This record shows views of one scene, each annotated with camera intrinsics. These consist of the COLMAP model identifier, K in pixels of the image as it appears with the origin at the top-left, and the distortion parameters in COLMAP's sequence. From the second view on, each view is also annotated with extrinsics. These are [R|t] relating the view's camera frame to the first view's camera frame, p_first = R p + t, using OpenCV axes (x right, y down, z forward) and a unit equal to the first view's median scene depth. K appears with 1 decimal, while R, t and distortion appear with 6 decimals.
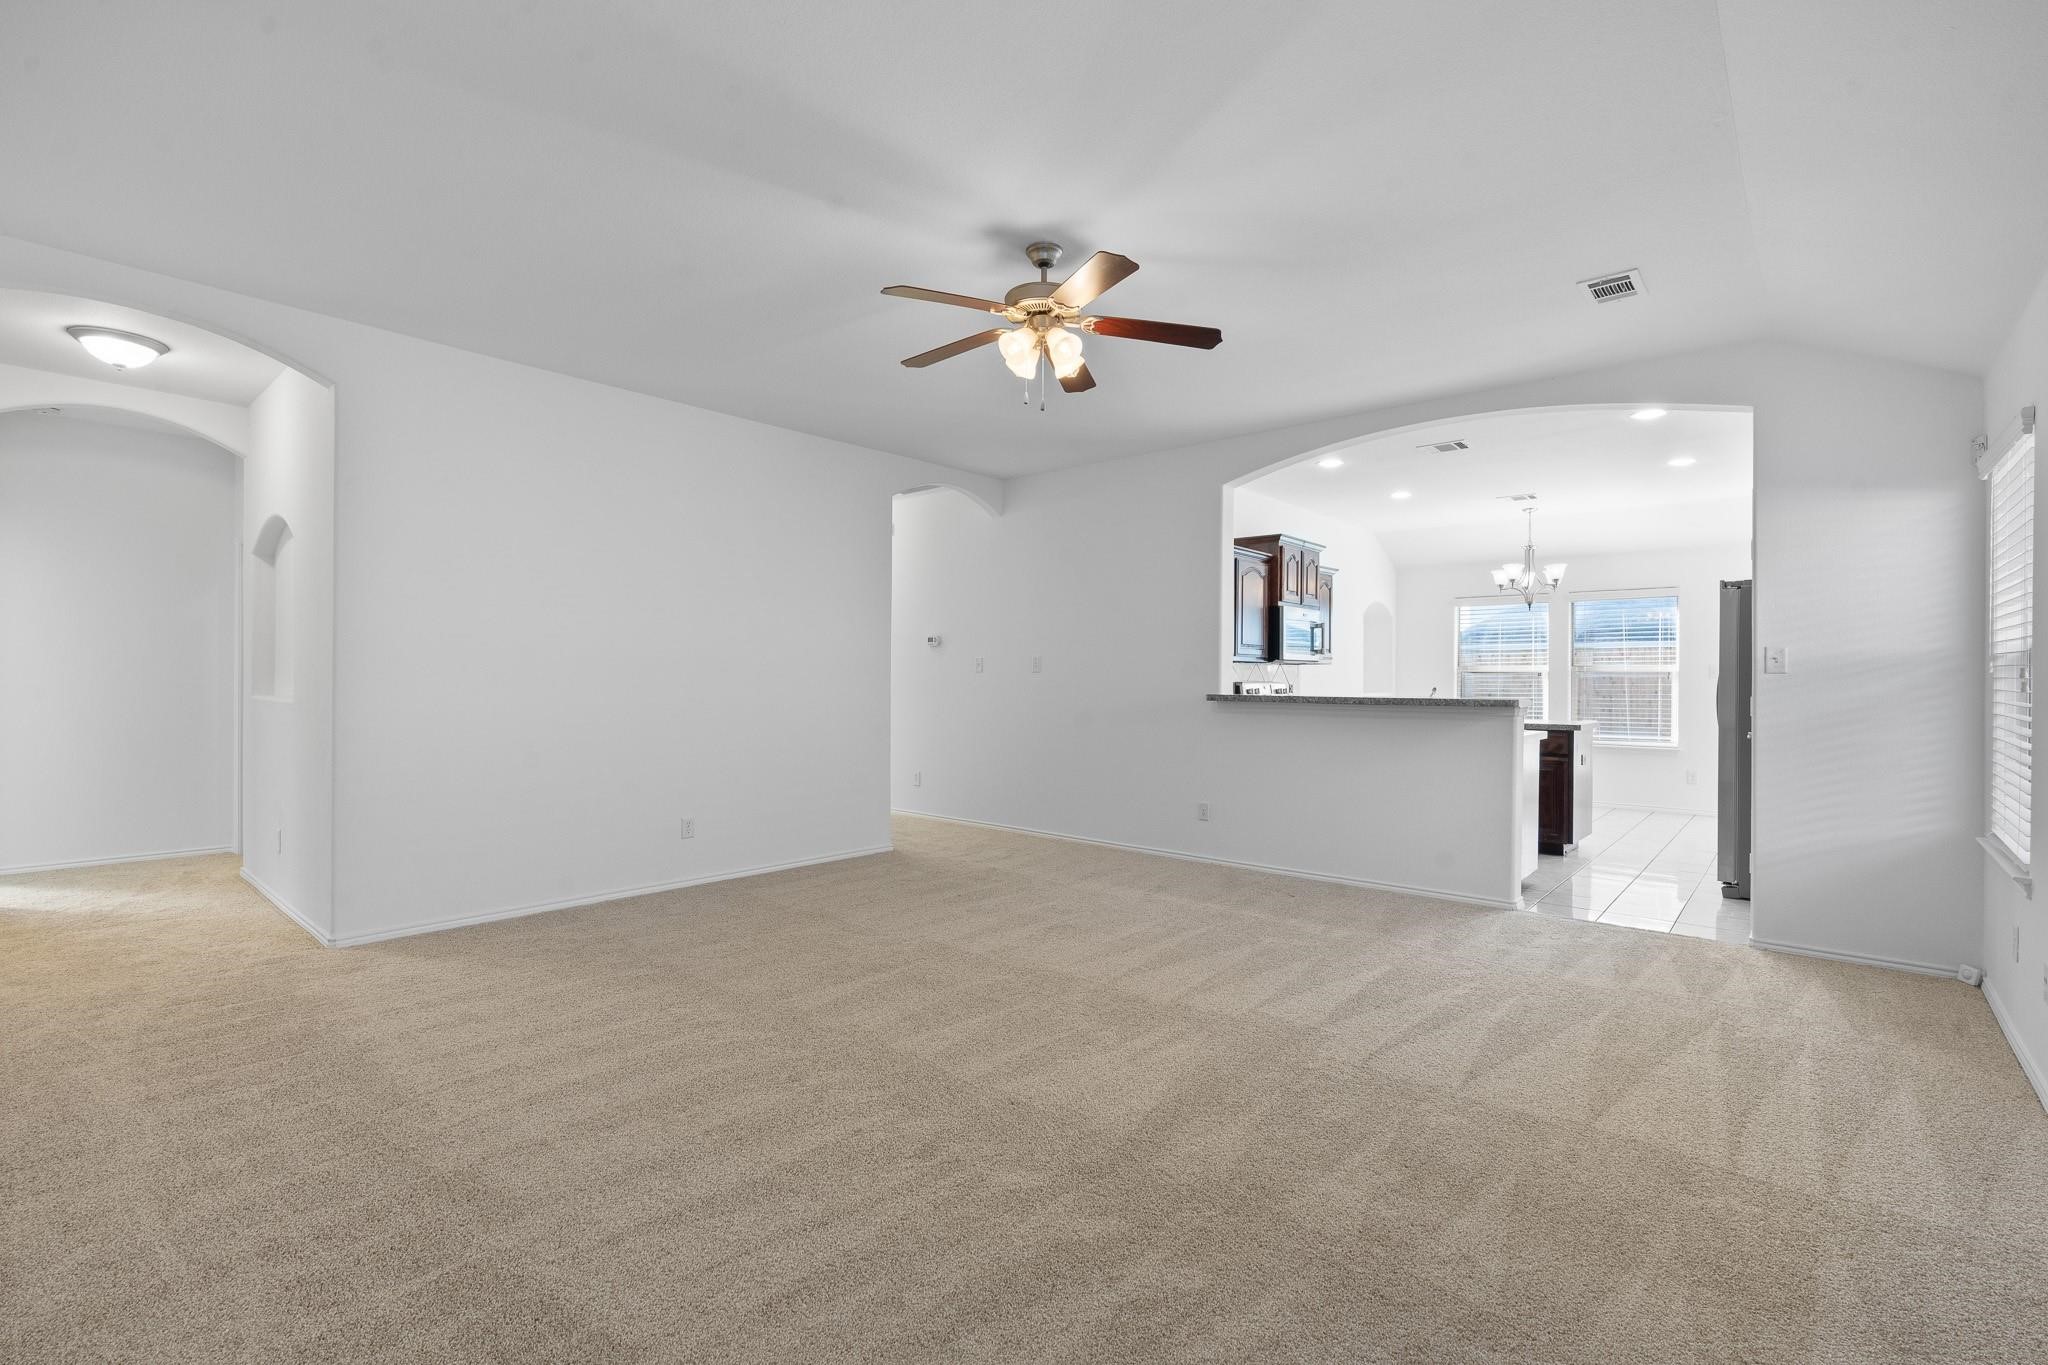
lens RADIAL K [[924.9, 0, 1024.0], [0, 924.9, 682.5], [0, 0, 1]] dist [-0.005792, 0.000728]
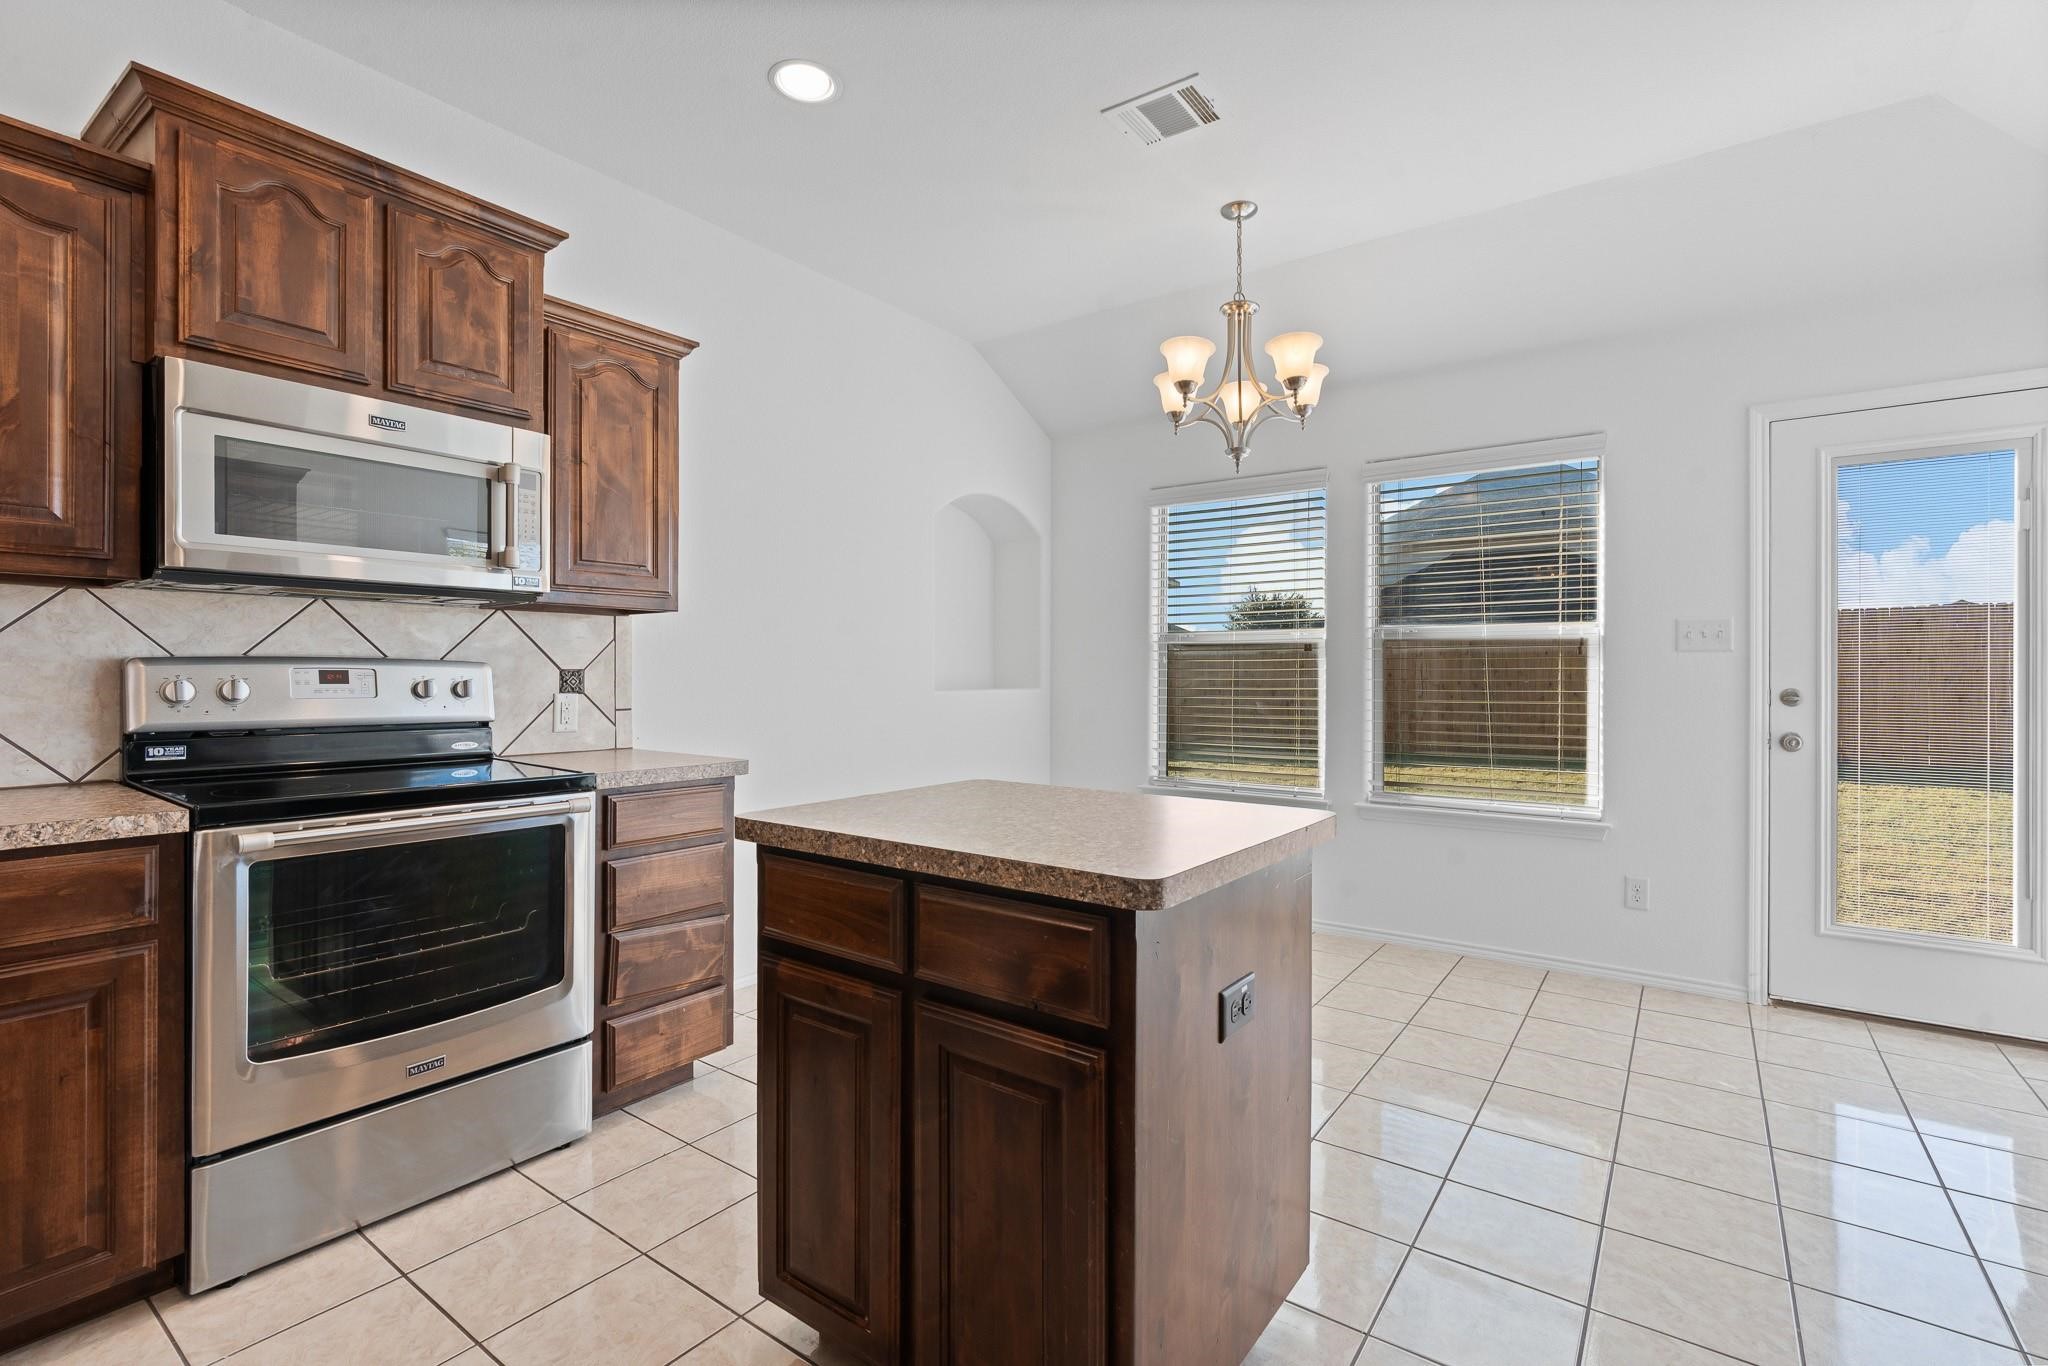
lens RADIAL K [[924.9, 0, 1024.0], [0, 924.9, 683.0], [0, 0, 1]] dist [-0.005792, 0.000728]
pose [[0.996072, -0.001640, 0.088534, 0.426235], [0.000893, 0.999964, 0.008480, 0.005822], [-0.088545, -0.008367, 0.996037, 0.629318]]
